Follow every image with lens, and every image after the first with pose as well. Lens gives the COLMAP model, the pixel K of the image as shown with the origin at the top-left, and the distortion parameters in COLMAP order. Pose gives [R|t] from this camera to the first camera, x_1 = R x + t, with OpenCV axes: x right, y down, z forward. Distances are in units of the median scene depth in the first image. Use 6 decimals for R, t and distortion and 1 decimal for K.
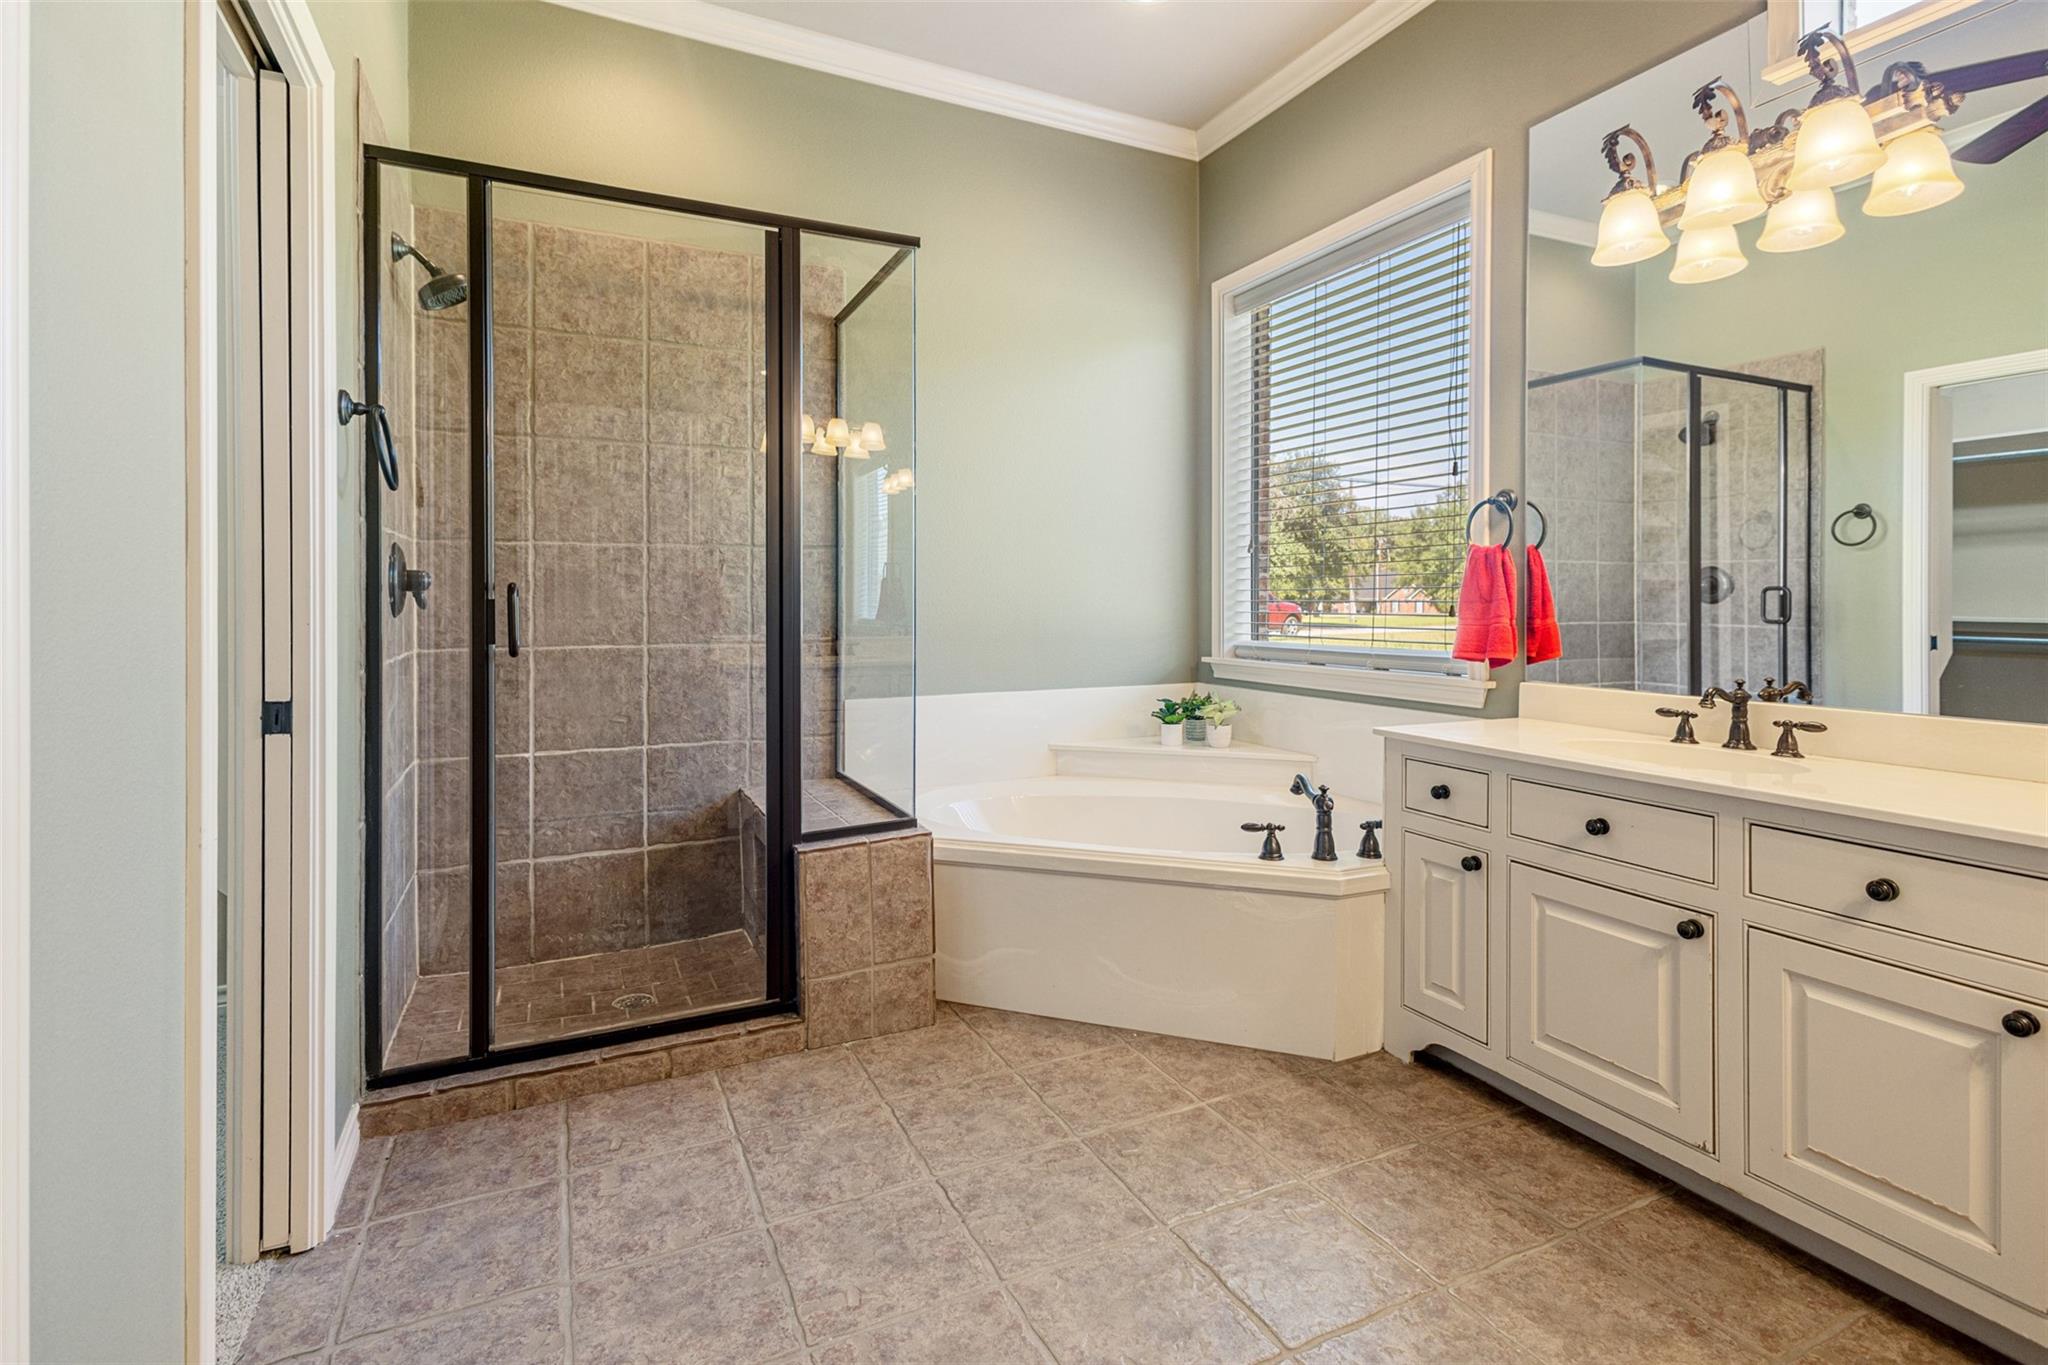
lens RADIAL K [[969.5, 0, 1016.9], [0, 969.5, 607.0], [0, 0, 1]] dist [0.010662, 0.000332]
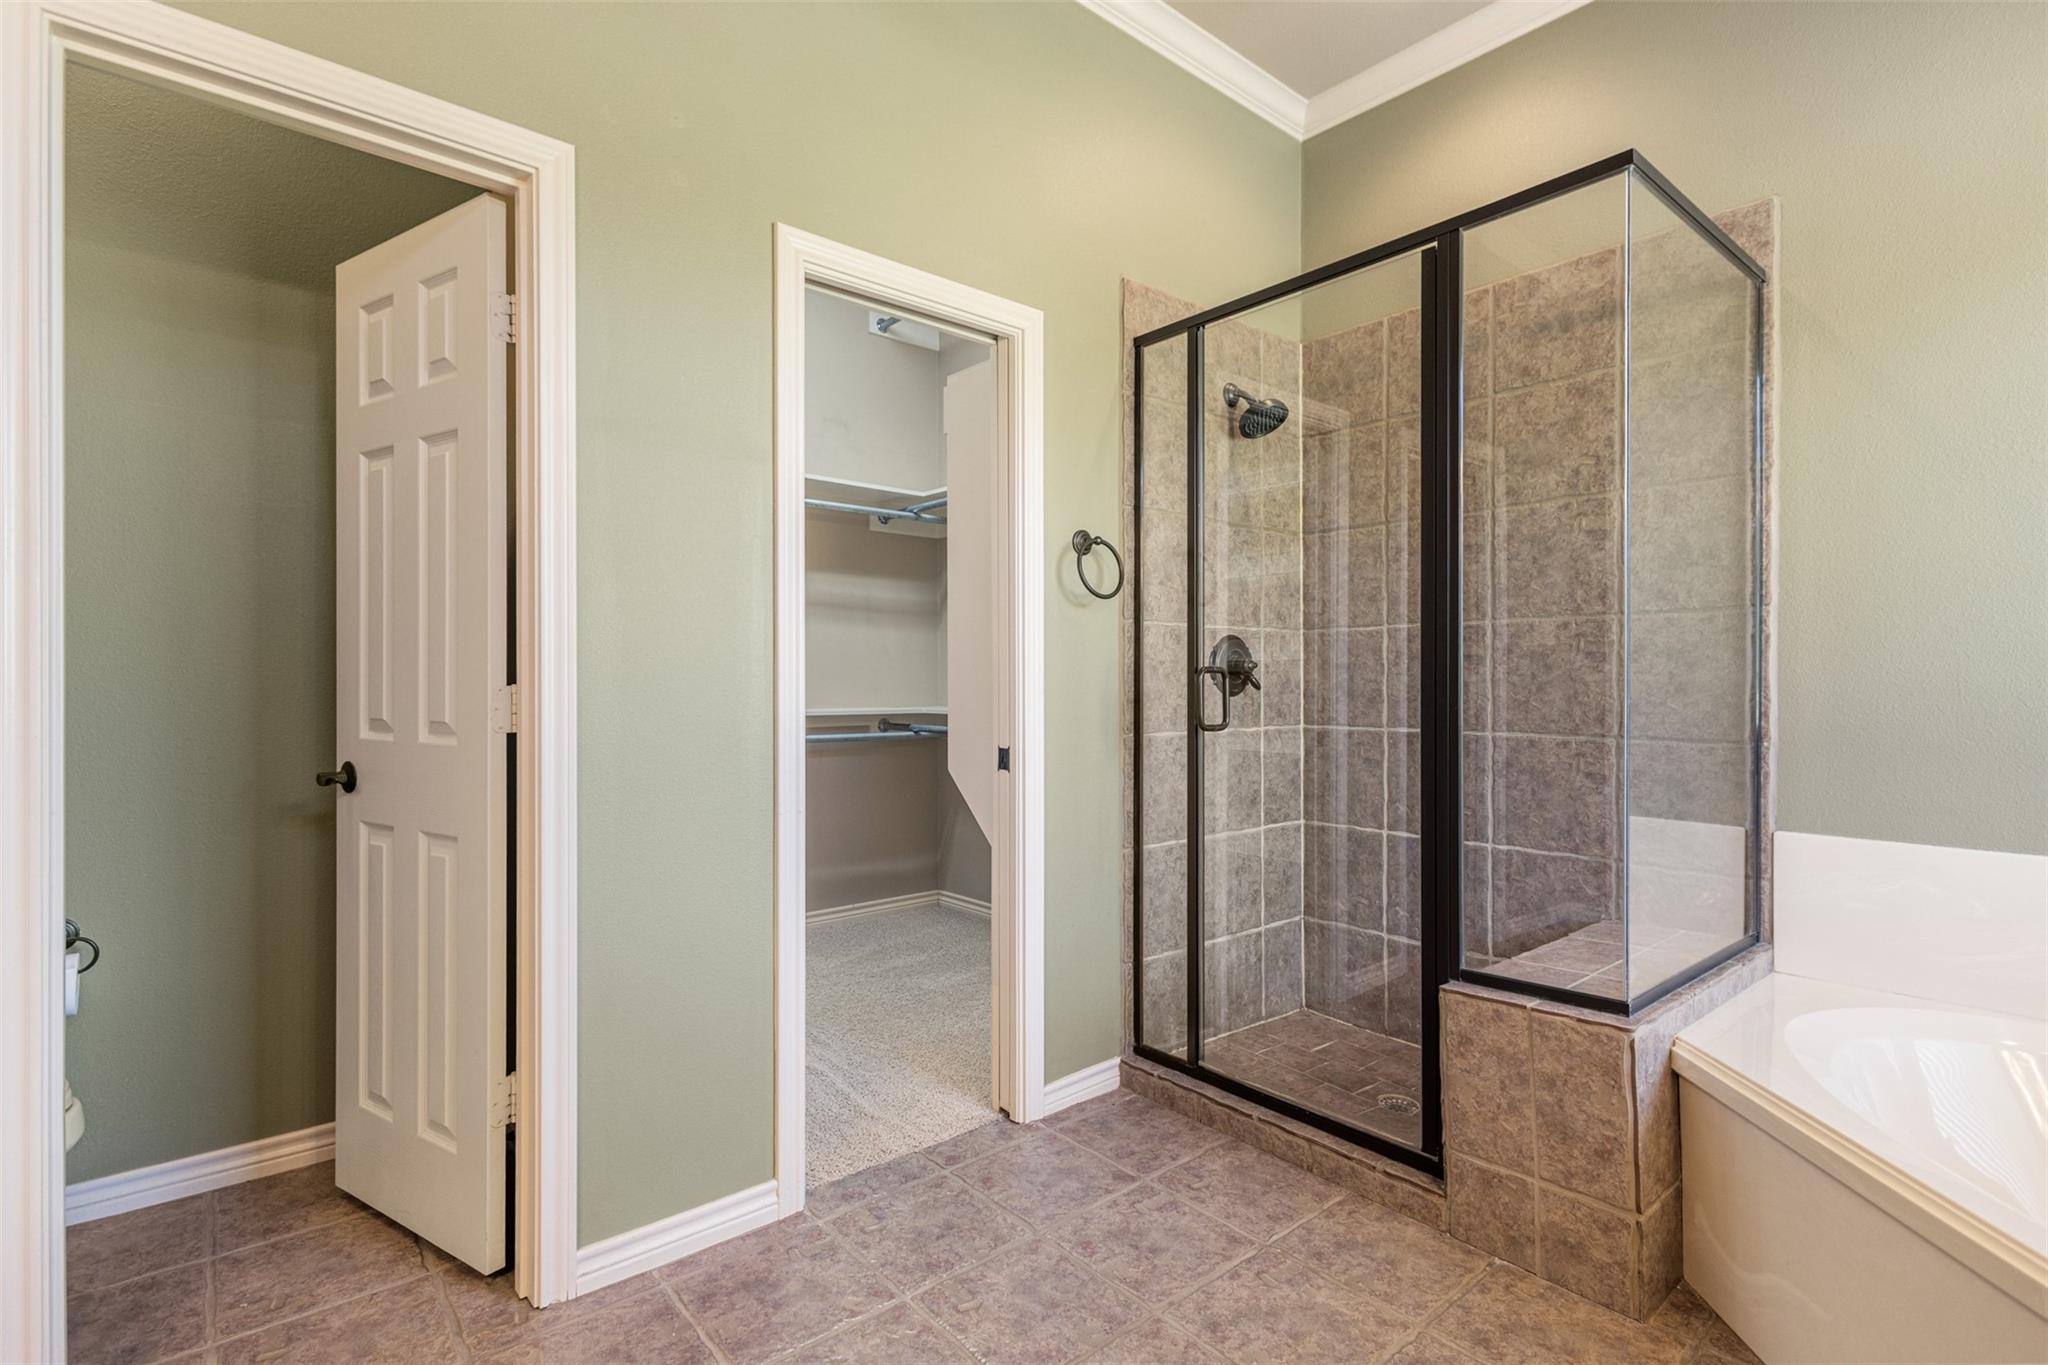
lens RADIAL K [[969.5, 0, 1029.1], [0, 969.5, 684.1], [0, 0, 1]] dist [0.010662, 0.000332]
pose [[0.251507, 0.002396, -0.967852, 0.487688], [-0.009829, 0.999952, -0.000078, -0.001891], [0.967805, 0.009532, 0.251519, 0.453207]]
